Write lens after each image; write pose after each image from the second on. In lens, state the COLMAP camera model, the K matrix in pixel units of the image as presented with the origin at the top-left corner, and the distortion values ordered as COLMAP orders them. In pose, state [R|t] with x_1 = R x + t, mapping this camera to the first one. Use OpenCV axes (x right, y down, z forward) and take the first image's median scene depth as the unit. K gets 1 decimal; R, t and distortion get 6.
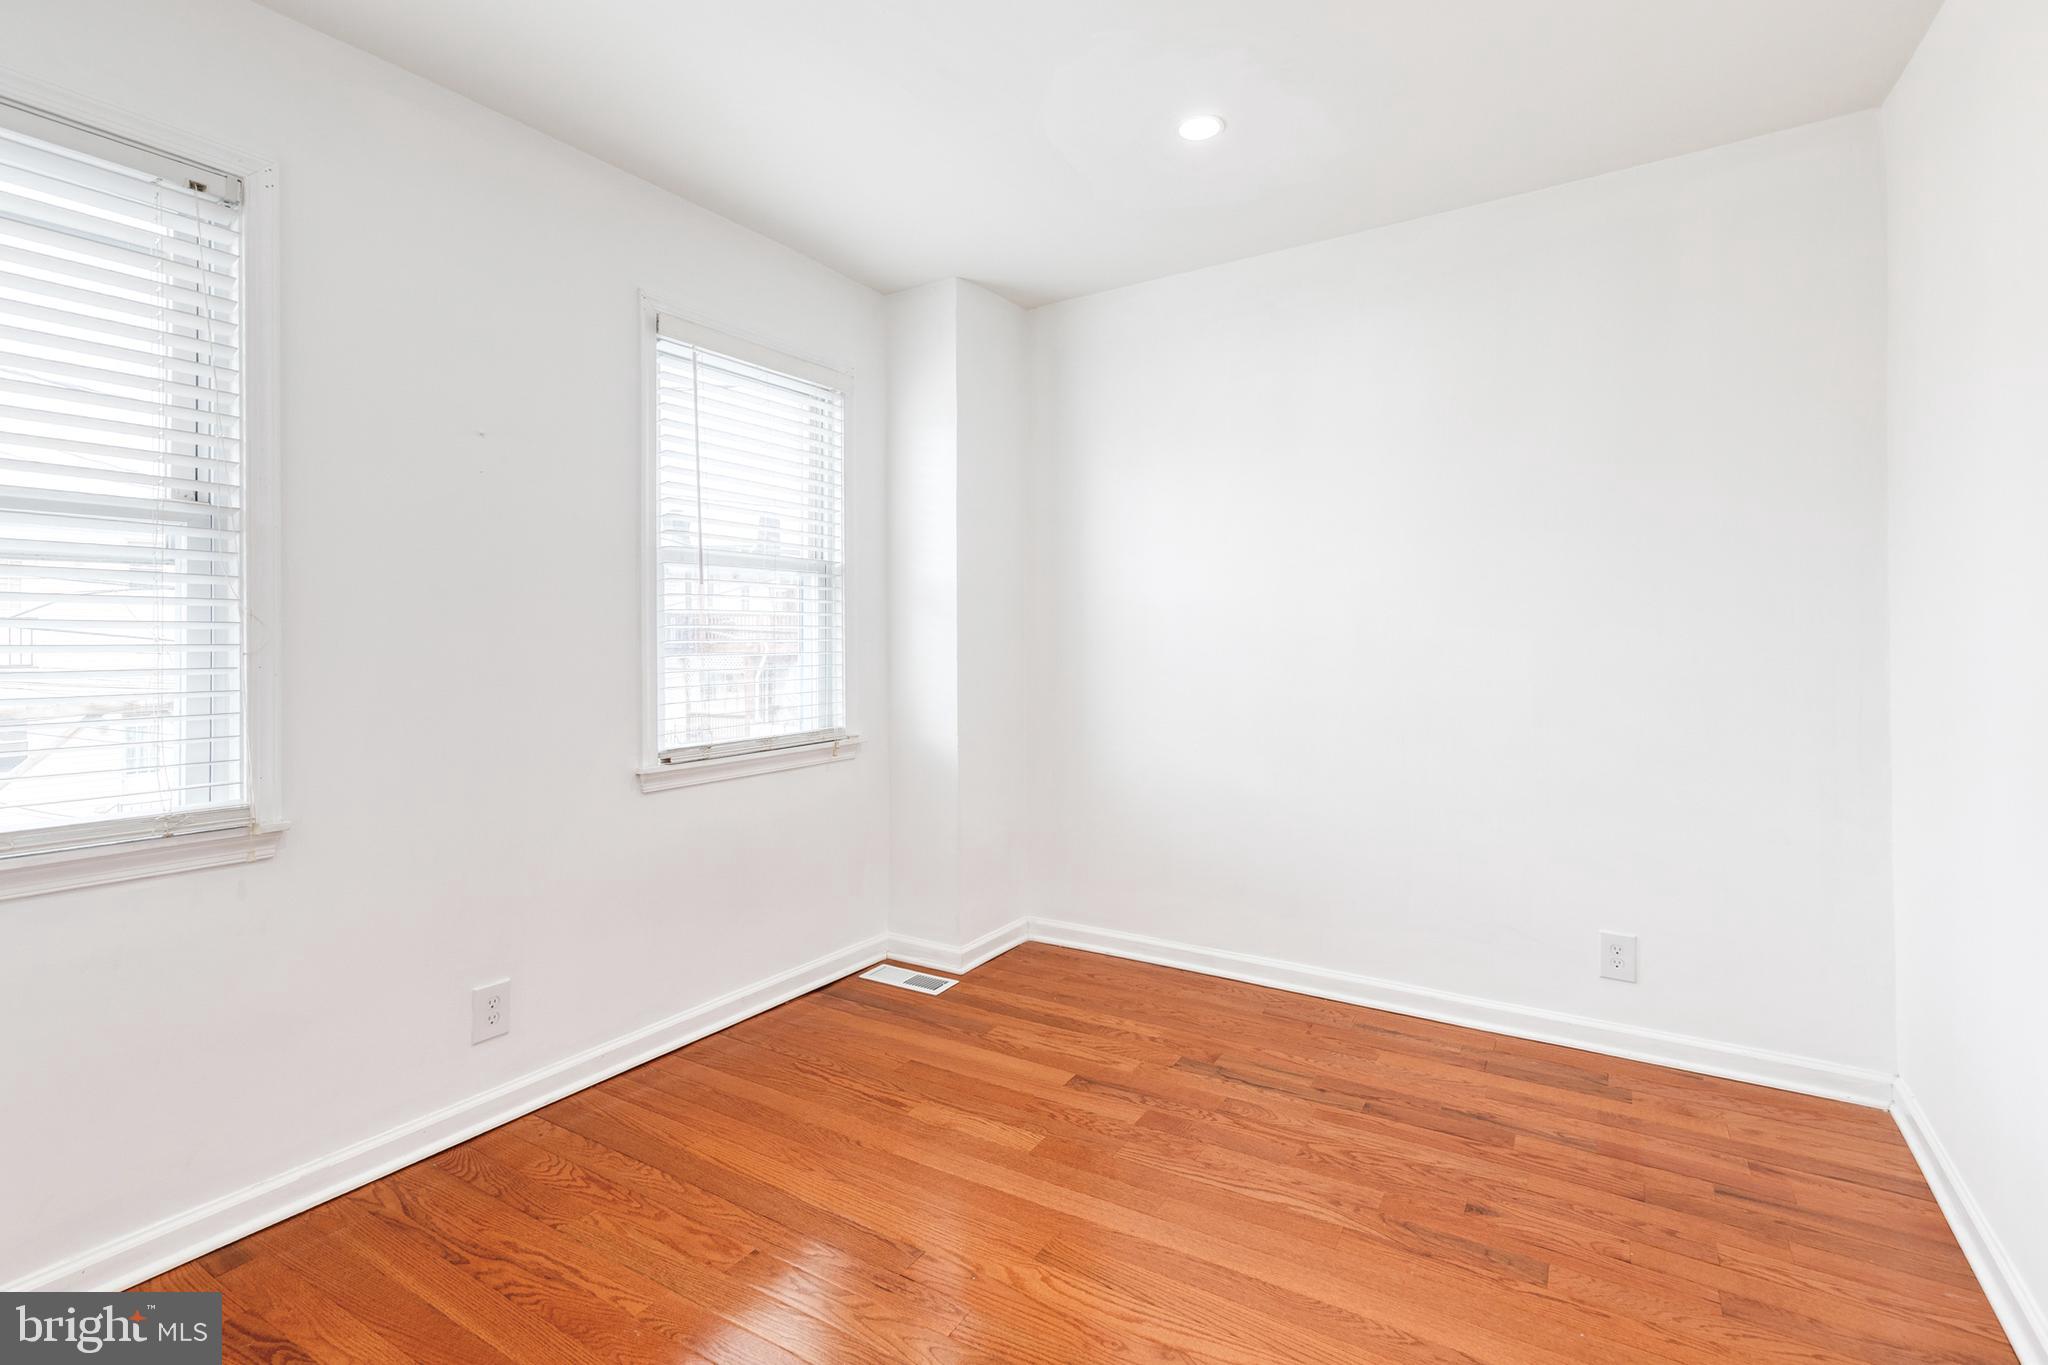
lens RADIAL K [[964.9, 0, 1029.3], [0, 964.9, 637.8], [0, 0, 1]] dist [0.003538, -0.000376]
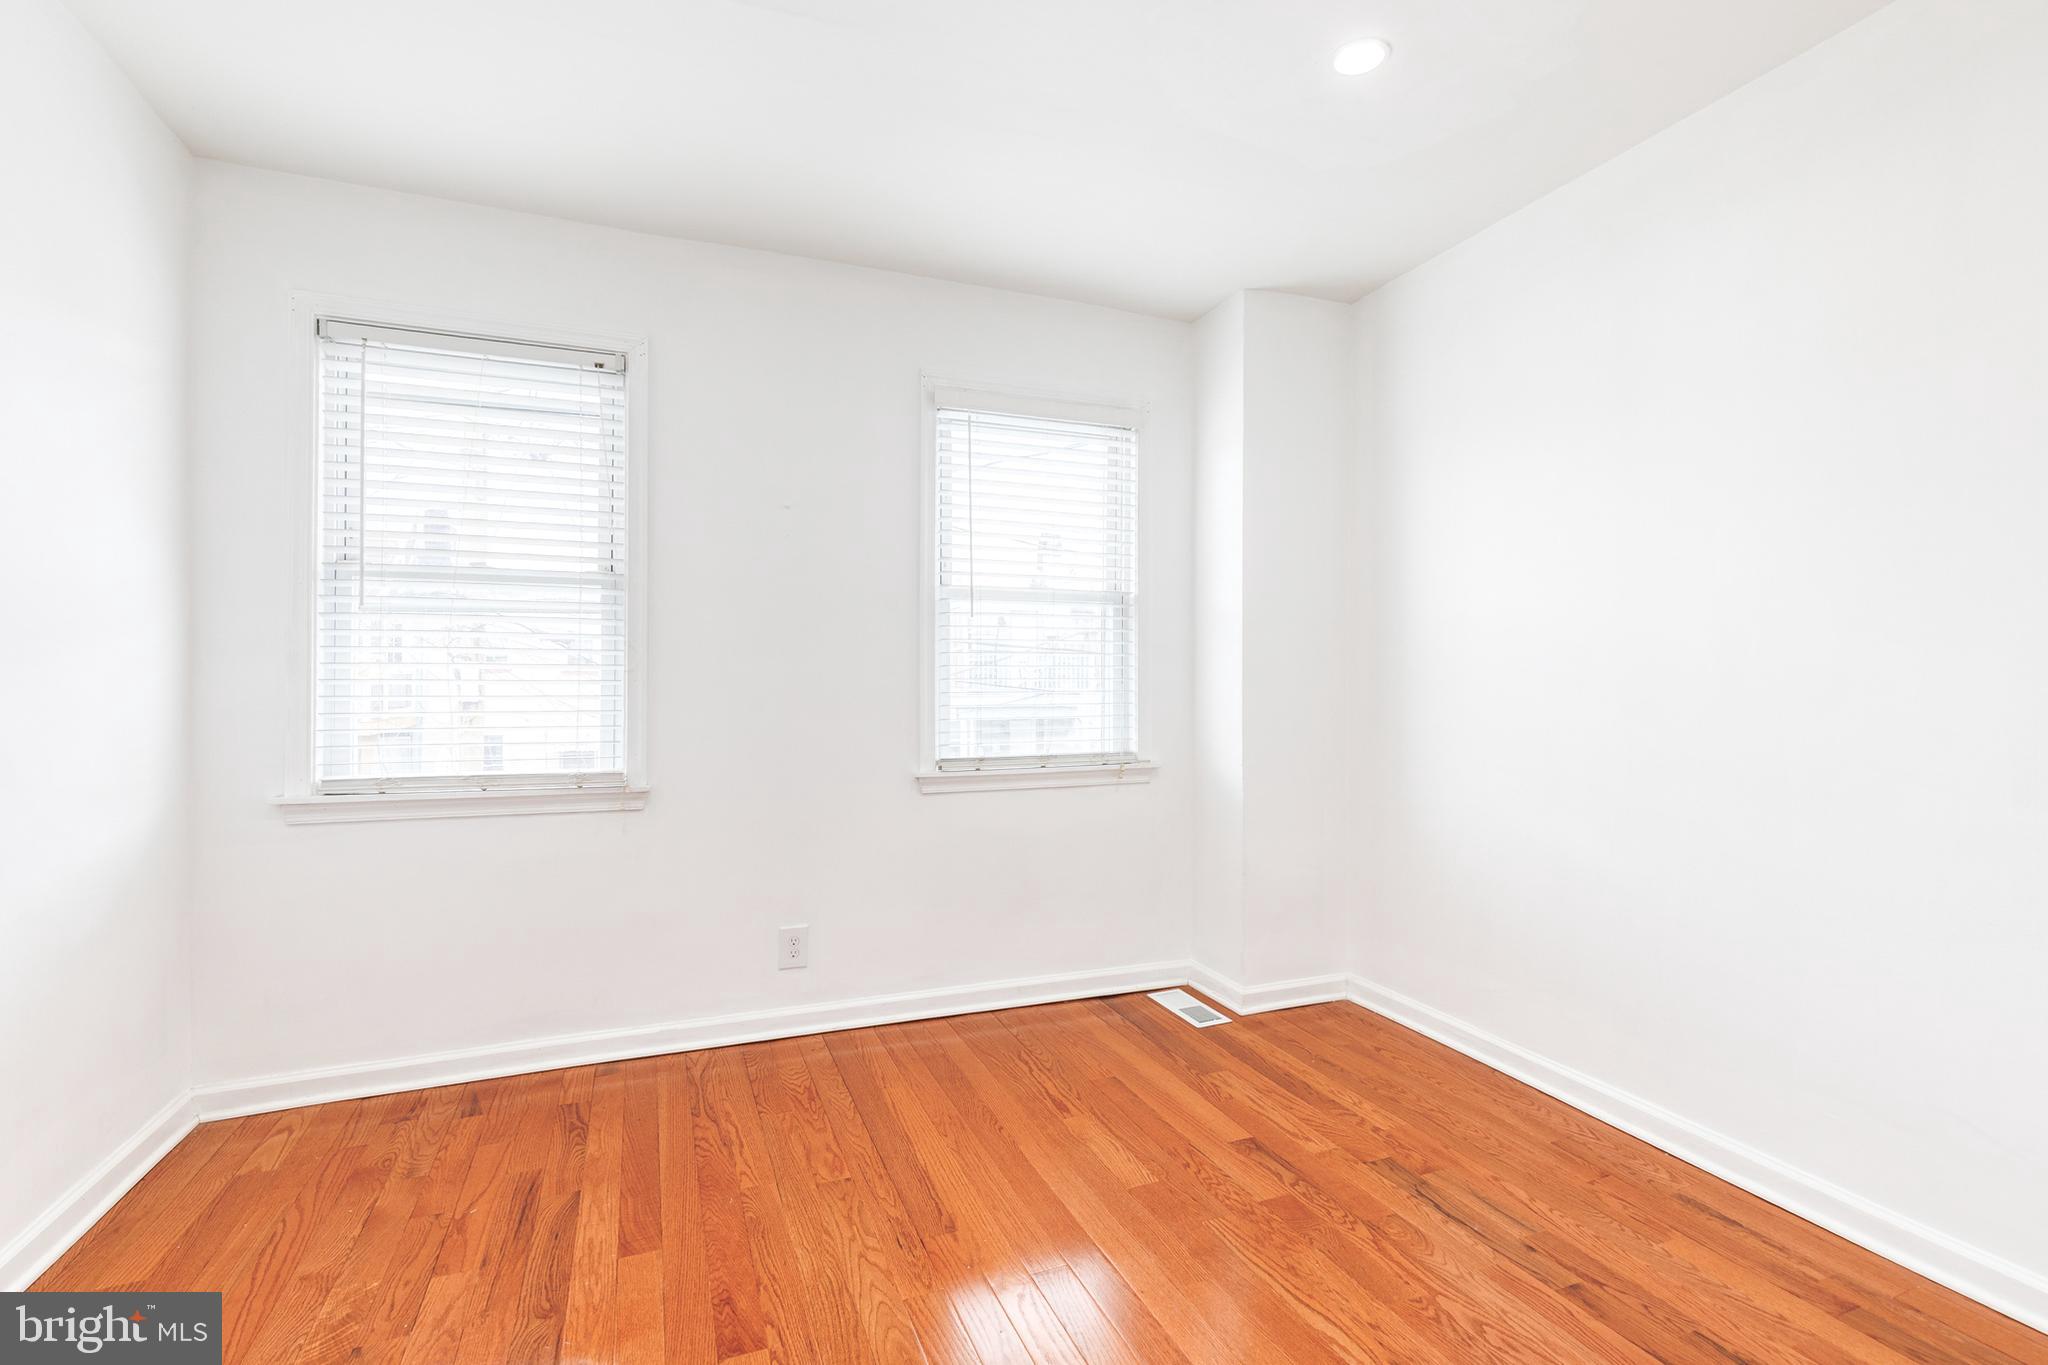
lens RADIAL K [[952.0, 0, 1025.0], [0, 952.0, 676.2], [0, 0, 1]] dist [0.002944, -0.000497]
pose [[0.797559, 0.006938, -0.603202, 0.403422], [-0.006069, 0.999976, 0.003478, 0.010862], [0.603211, 0.000887, 0.797581, 0.138342]]
